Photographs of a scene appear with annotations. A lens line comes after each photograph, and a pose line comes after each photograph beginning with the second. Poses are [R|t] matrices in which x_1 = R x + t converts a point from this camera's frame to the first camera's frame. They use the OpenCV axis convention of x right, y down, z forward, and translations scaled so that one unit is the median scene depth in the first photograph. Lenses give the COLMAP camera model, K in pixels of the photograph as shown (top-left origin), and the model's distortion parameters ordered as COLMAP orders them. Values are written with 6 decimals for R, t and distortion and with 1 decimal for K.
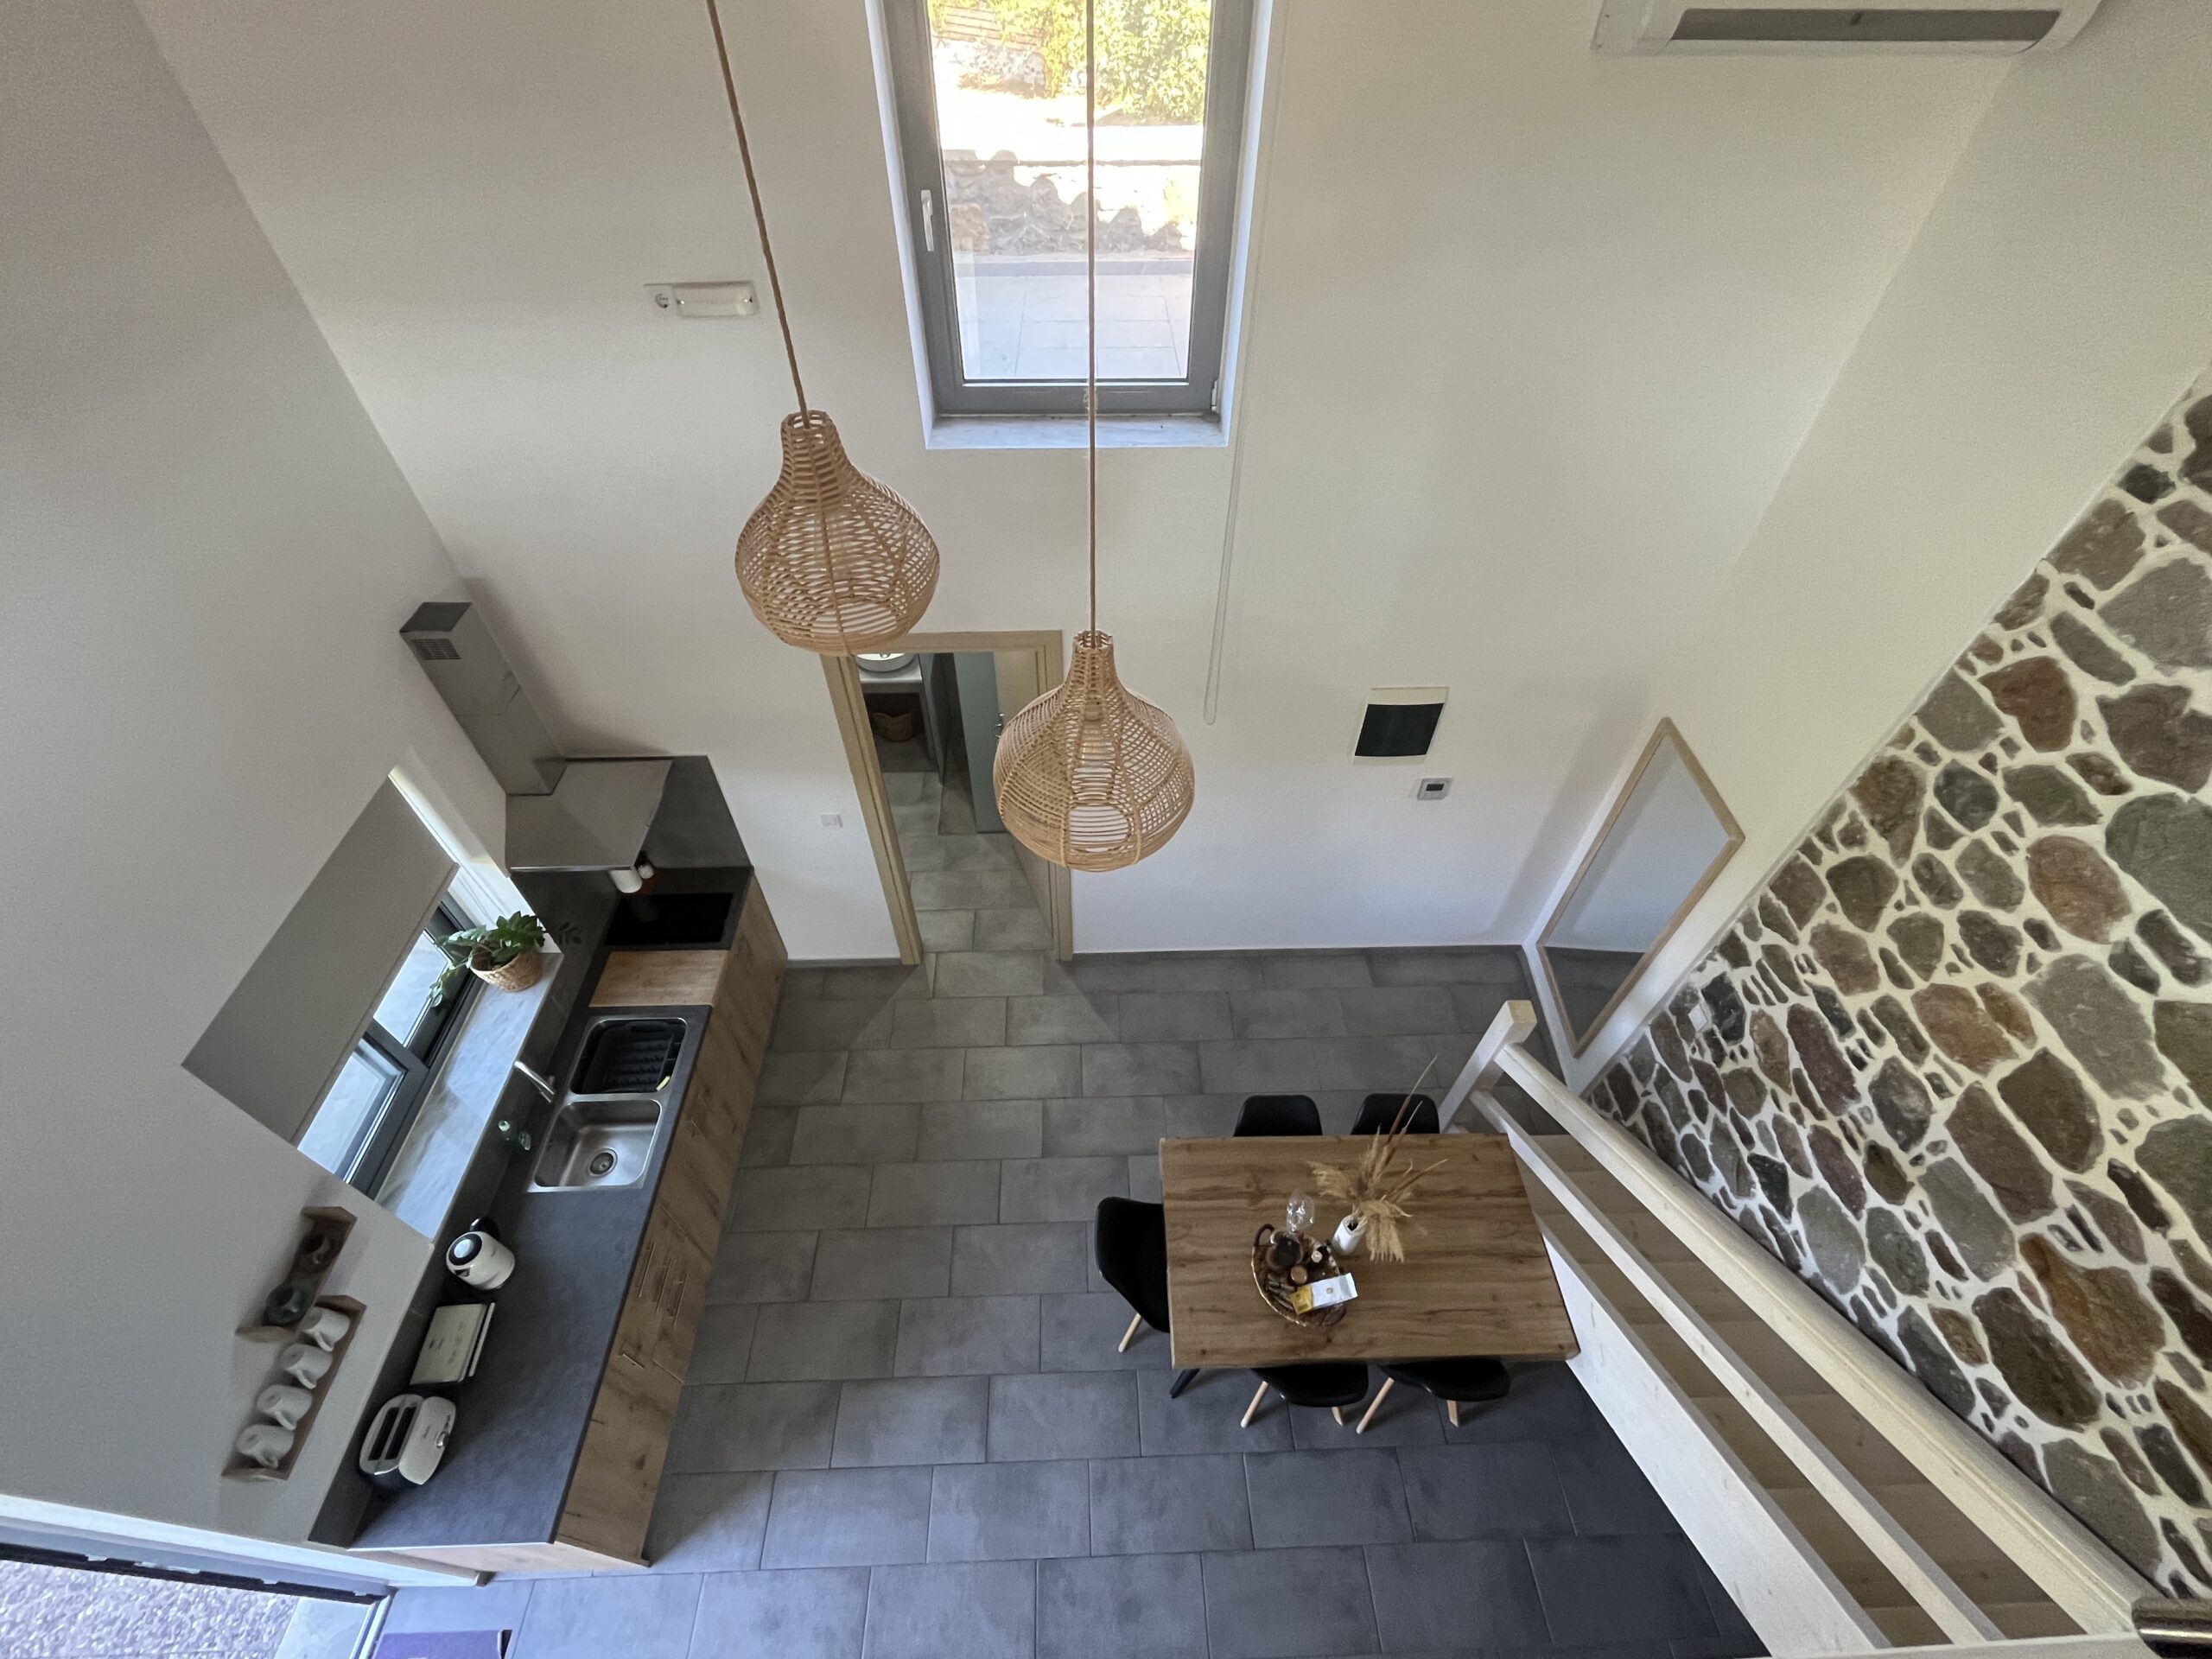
lens RADIAL K [[927.3, 0, 1104.6], [0, 927.3, 833.4], [0, 0, 1]] dist [-0.002621, -0.000923]
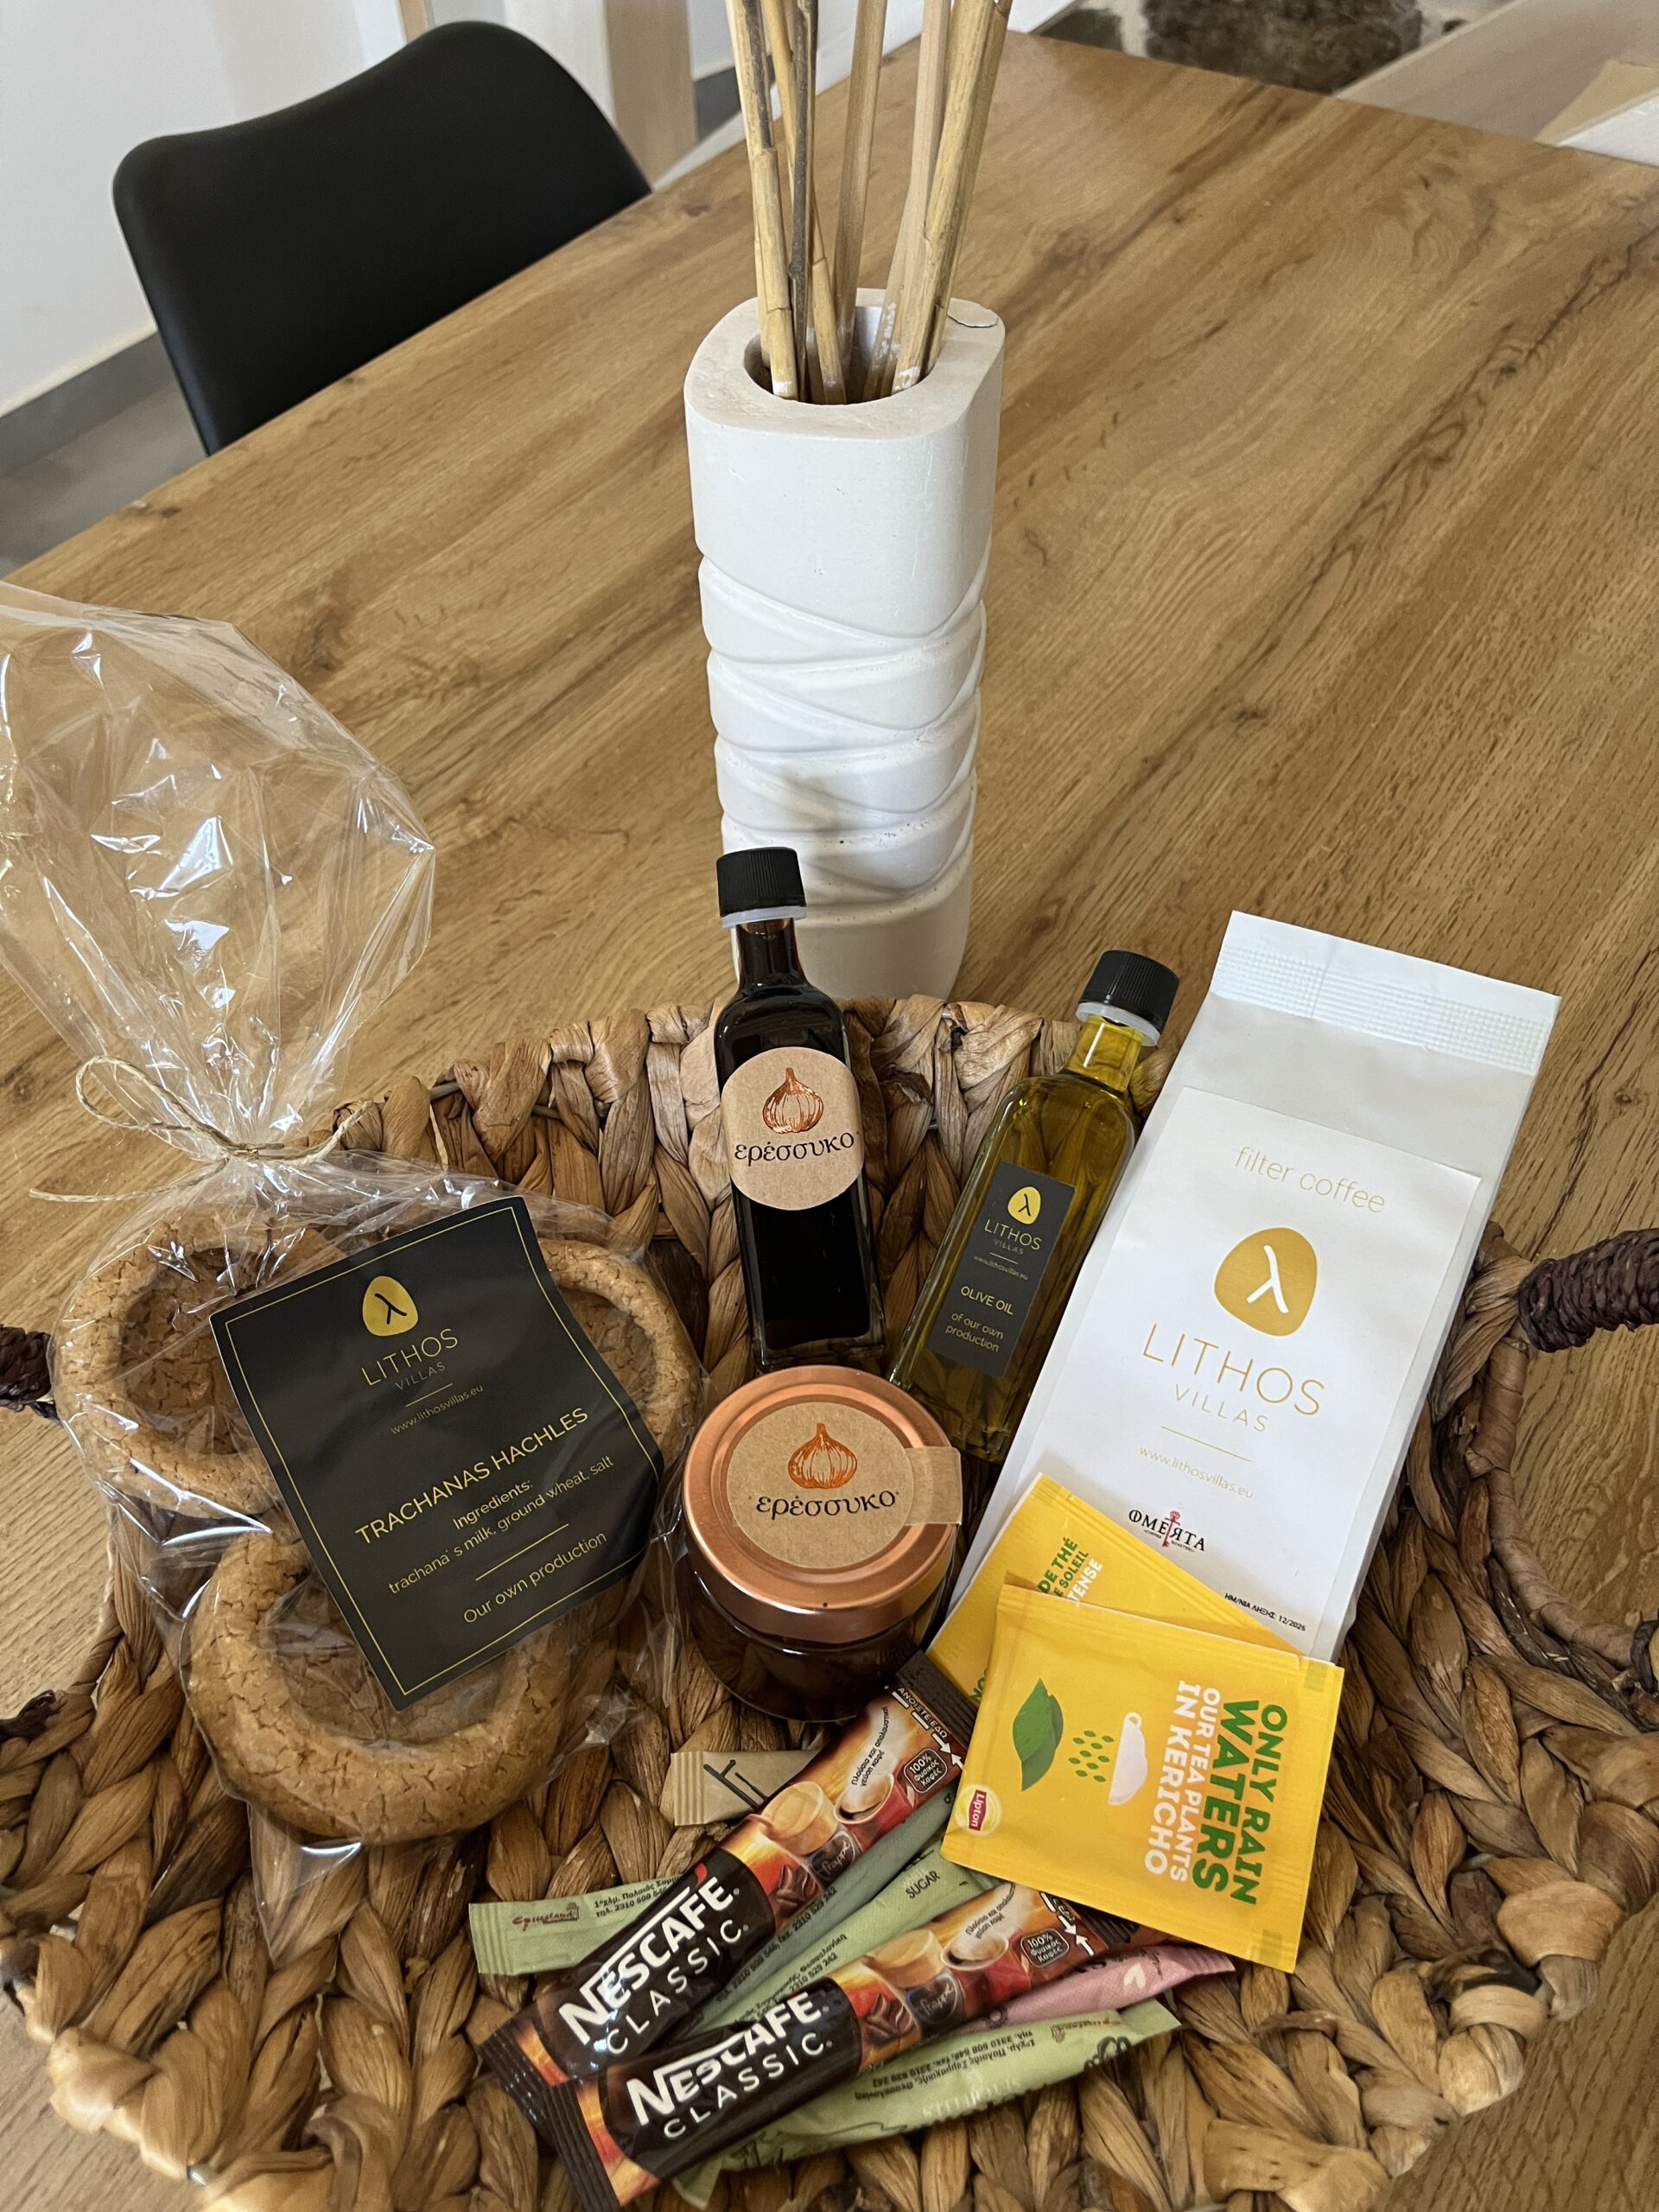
lens RADIAL K [[1677.2, 0, 818.4], [0, 1677.2, 1117.1], [0, 0, 1]] dist [0.052494, -0.075130]
pose [[0.583078, -0.637600, 0.503475, 0.173888], [0.615170, 0.751294, 0.239004, 0.441059], [-0.530647, 0.170365, 0.830295, 0.923967]]
